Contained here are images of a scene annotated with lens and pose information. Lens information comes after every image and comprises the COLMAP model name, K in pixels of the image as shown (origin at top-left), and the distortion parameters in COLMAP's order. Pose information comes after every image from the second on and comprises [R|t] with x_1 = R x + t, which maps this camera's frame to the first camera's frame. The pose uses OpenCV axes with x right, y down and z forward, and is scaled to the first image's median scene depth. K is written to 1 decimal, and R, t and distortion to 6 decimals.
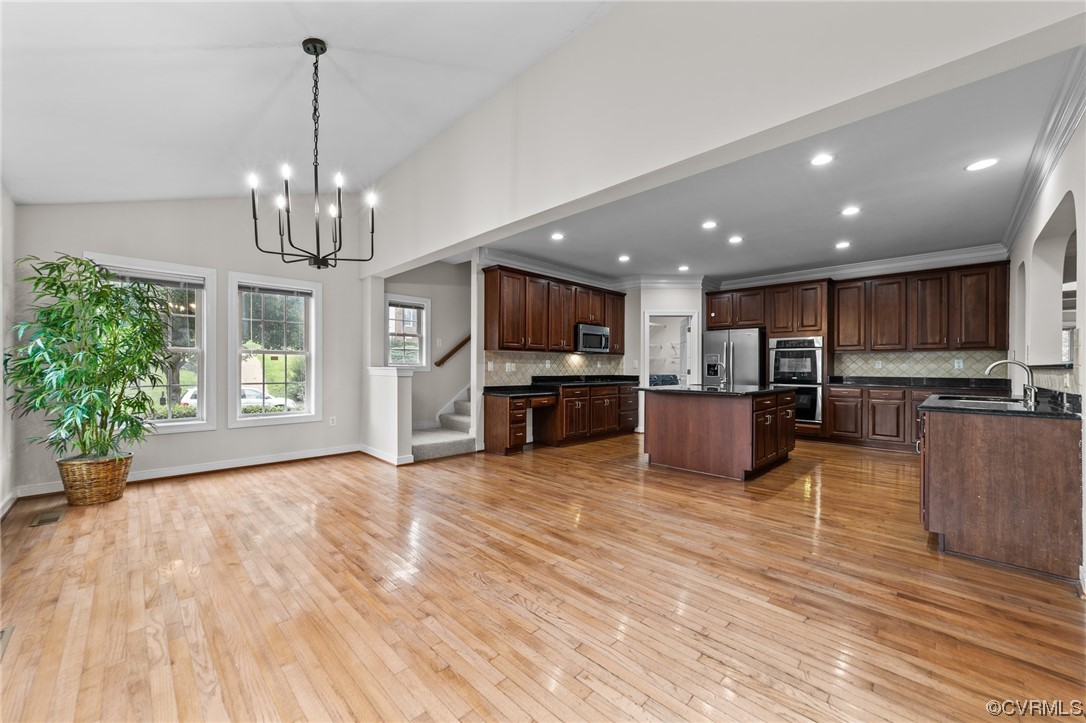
lens RADIAL K [[415.9, 0, 542.2], [0, 415.9, 366.7], [0, 0, 1]] dist [-0.019731, 0.009427]
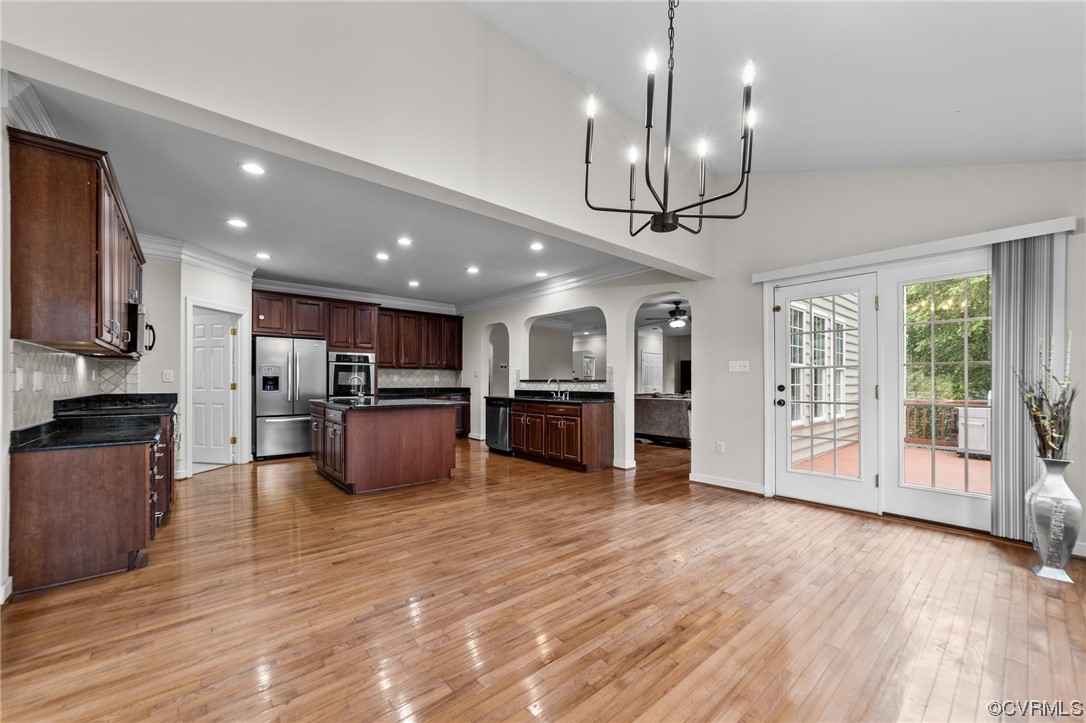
lens RADIAL K [[429.8, 0, 544.0], [0, 429.8, 383.3], [0, 0, 1]] dist [-0.012239, 0.000194]
pose [[0.065676, -0.005526, 0.997826, -0.543192], [-0.004457, 0.999973, 0.005832, -0.000208], [-0.997831, -0.004830, 0.065650, 0.510798]]
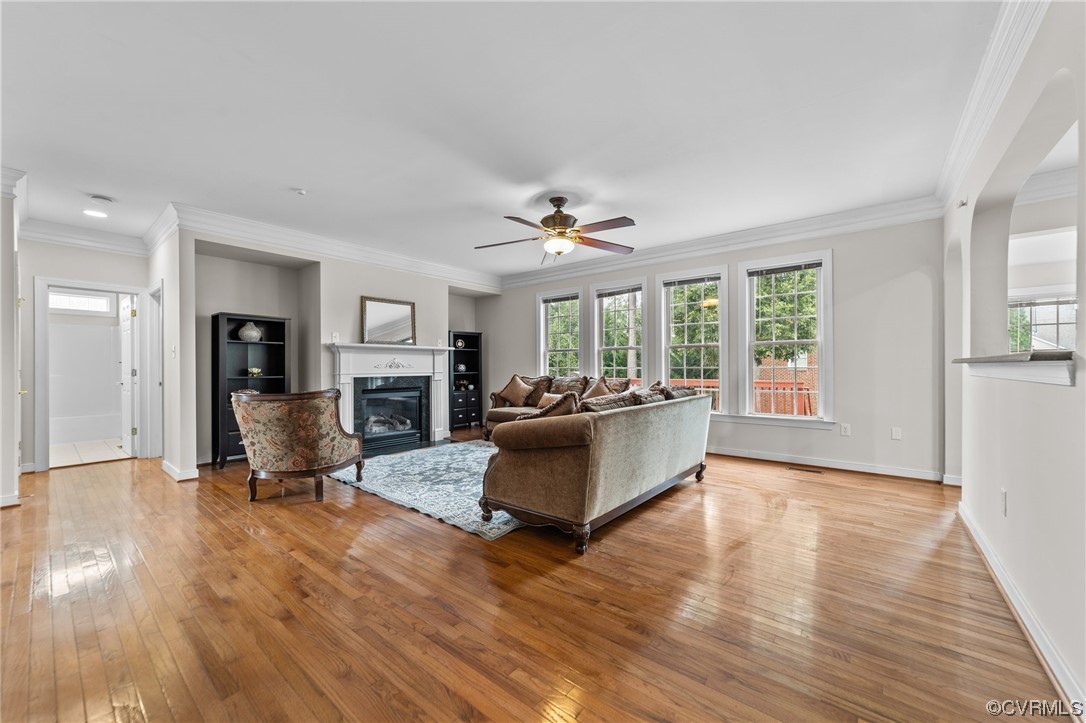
lens RADIAL K [[415.9, 0, 542.2], [0, 415.9, 366.7], [0, 0, 1]] dist [-0.019731, 0.009427]
pose [[-0.994309, 0.000289, -0.106536, 1.178298], [0.000737, 0.999991, -0.004169, 0.005947], [0.106534, -0.004224, -0.994300, 0.862082]]
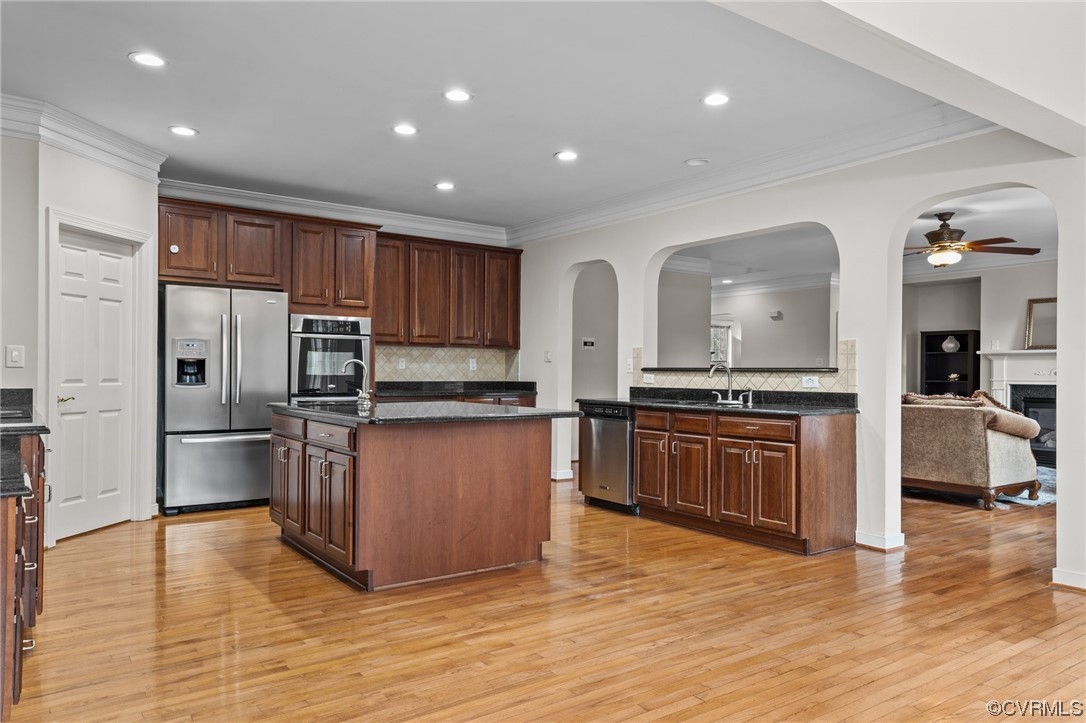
lens RADIAL K [[749.9, 0, 533.5], [0, 749.9, 373.5], [0, 0, 1]] dist [0.026742, -0.001224]
pose [[0.159338, -0.004273, 0.987215, -0.445123], [-0.009575, 0.999937, 0.005874, 0.001412], [-0.987178, -0.010389, 0.159287, 0.653876]]
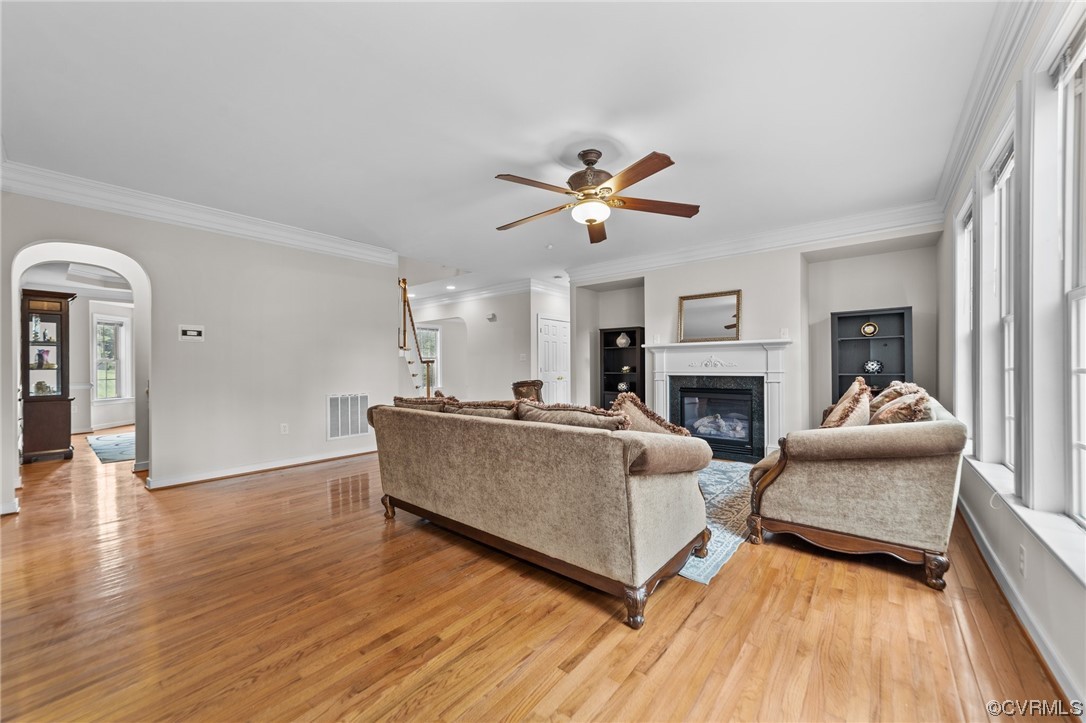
lens RADIAL K [[415.9, 0, 542.2], [0, 415.9, 366.7], [0, 0, 1]] dist [-0.019731, 0.009427]
pose [[-0.104761, -0.001494, 0.994496, 0.494377], [0.002078, 0.999996, 0.001721, 0.002359], [-0.994495, 0.002247, -0.104758, 0.254877]]
